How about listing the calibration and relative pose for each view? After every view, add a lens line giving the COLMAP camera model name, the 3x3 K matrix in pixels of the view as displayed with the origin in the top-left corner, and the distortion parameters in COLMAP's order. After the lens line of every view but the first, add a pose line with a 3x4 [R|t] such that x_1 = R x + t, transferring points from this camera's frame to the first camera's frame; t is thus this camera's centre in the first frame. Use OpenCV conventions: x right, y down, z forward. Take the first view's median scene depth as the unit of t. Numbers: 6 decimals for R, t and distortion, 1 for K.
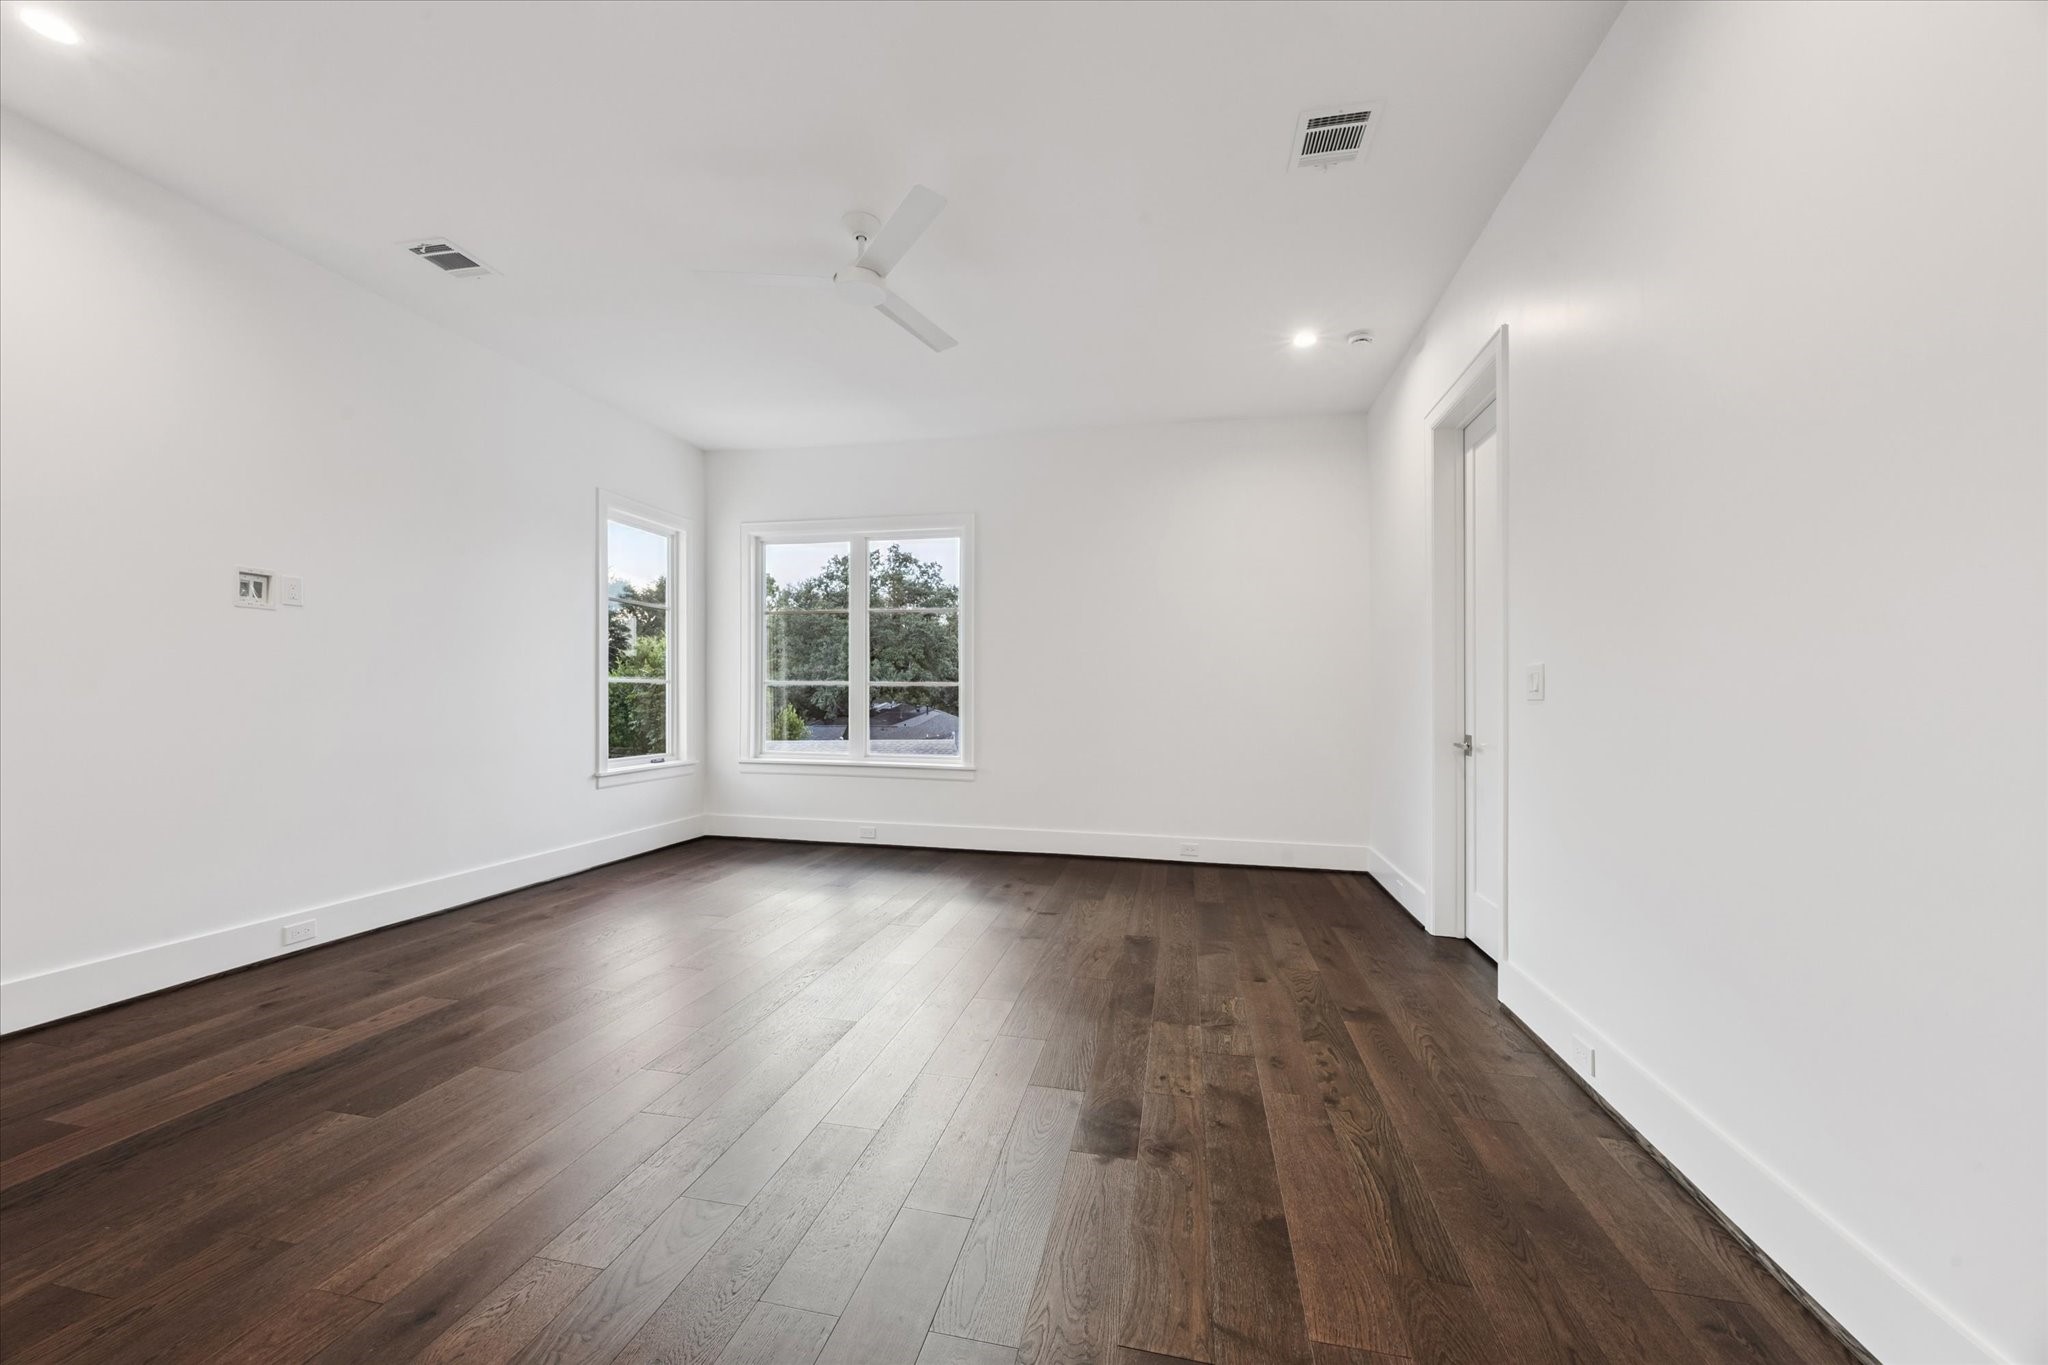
lens RADIAL K [[794.3, 0, 1017.6], [0, 794.3, 679.7], [0, 0, 1]] dist [0.000515, 0.000020]
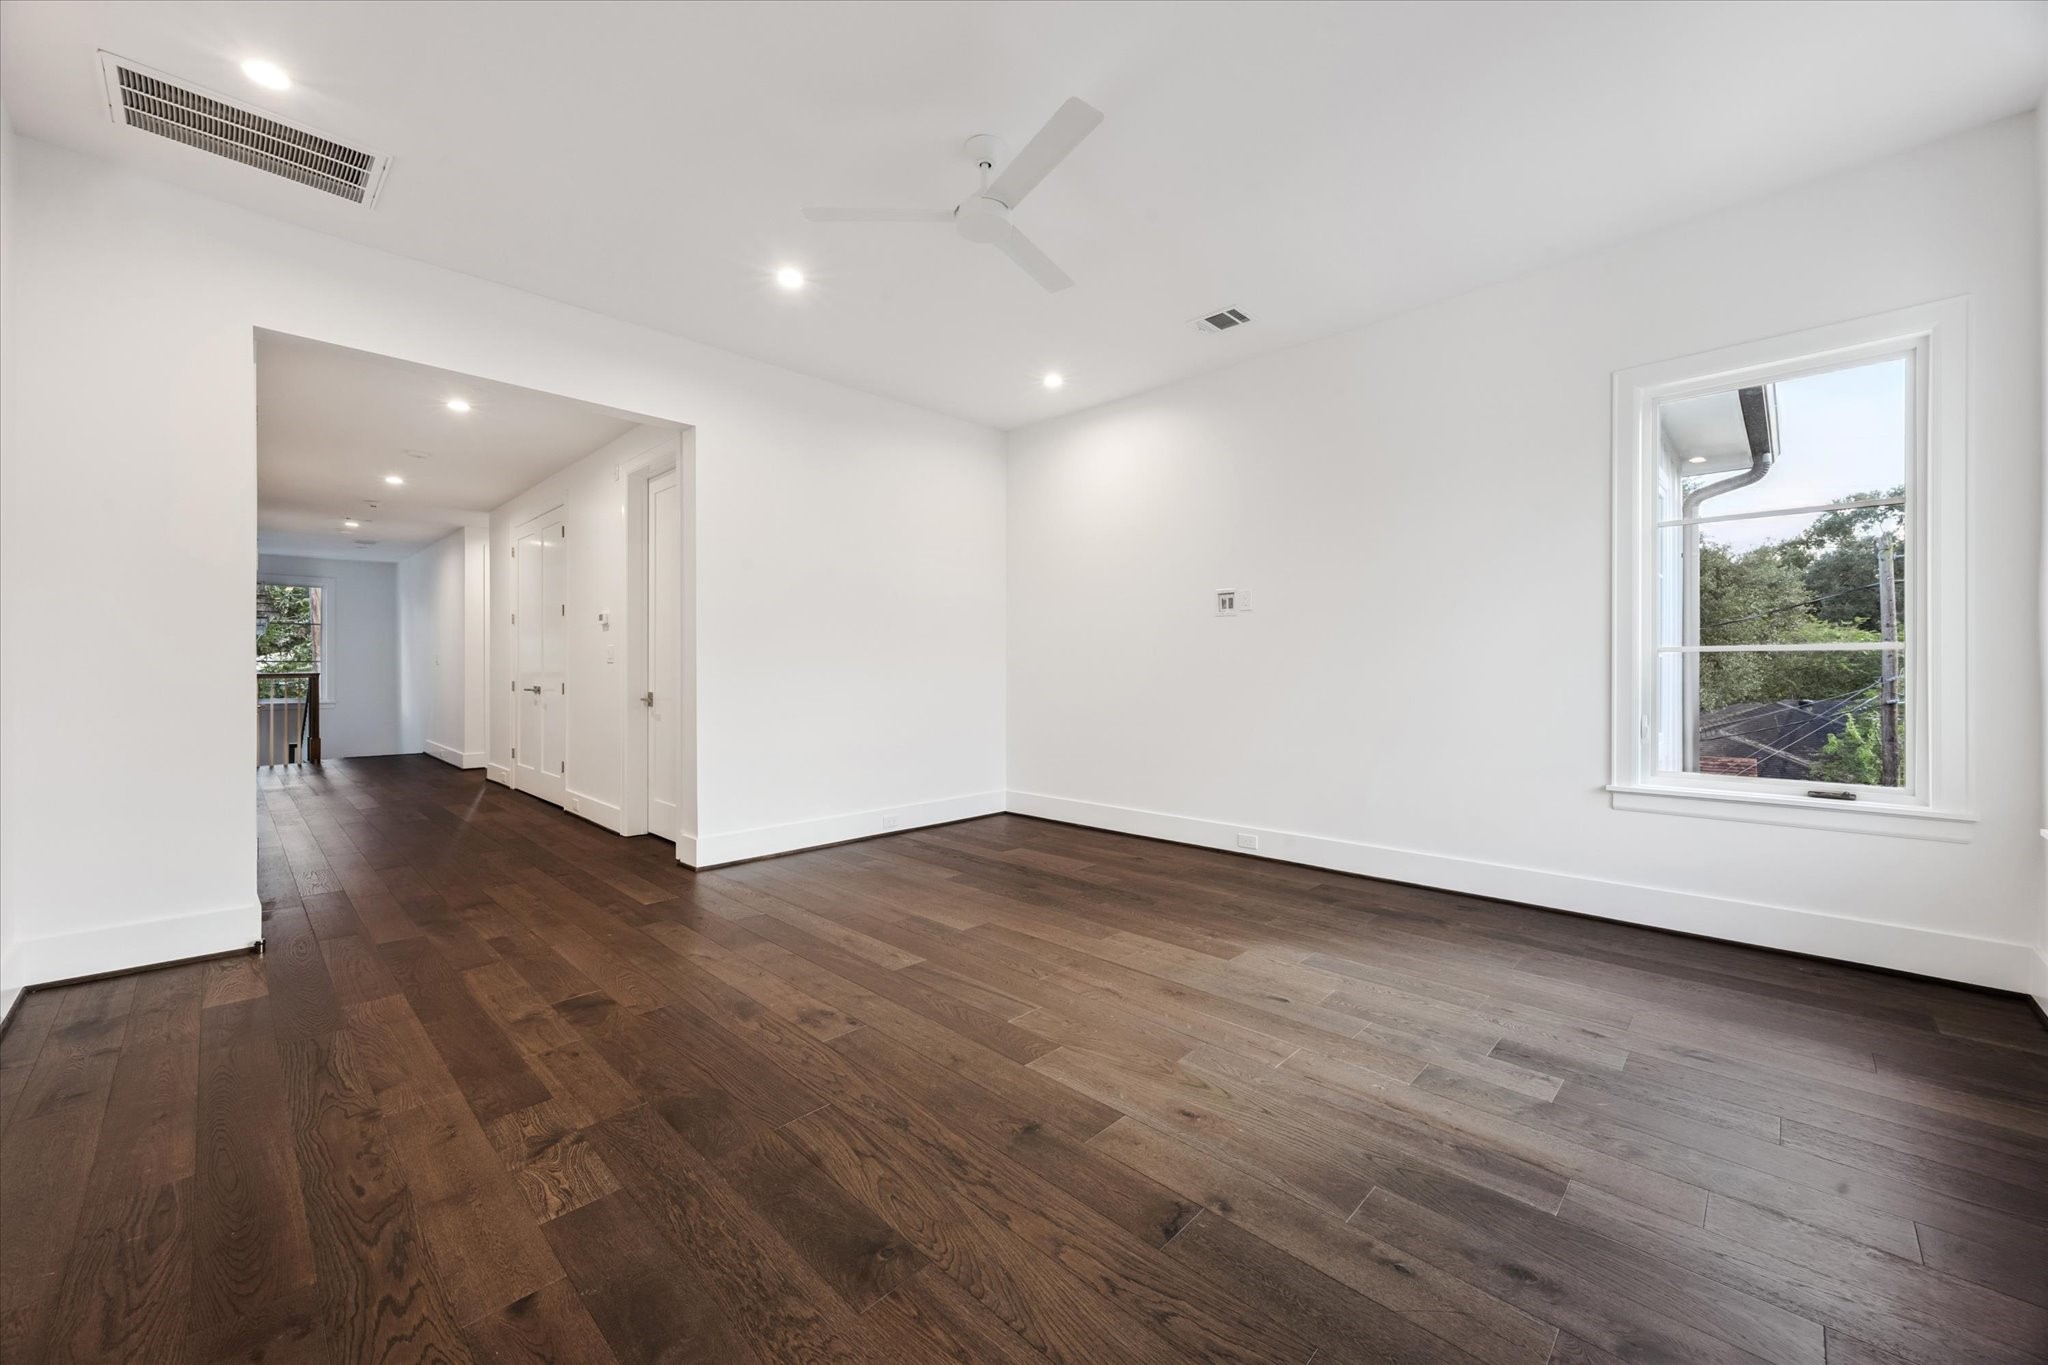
lens RADIAL K [[794.3, 0, 1017.6], [0, 794.3, 679.7], [0, 0, 1]] dist [0.000515, 0.000020]
pose [[-0.538845, 0.001616, -0.842403, 0.536023], [0.013801, 0.999881, -0.006909, 0.036149], [0.842292, -0.015349, -0.538804, 1.493676]]
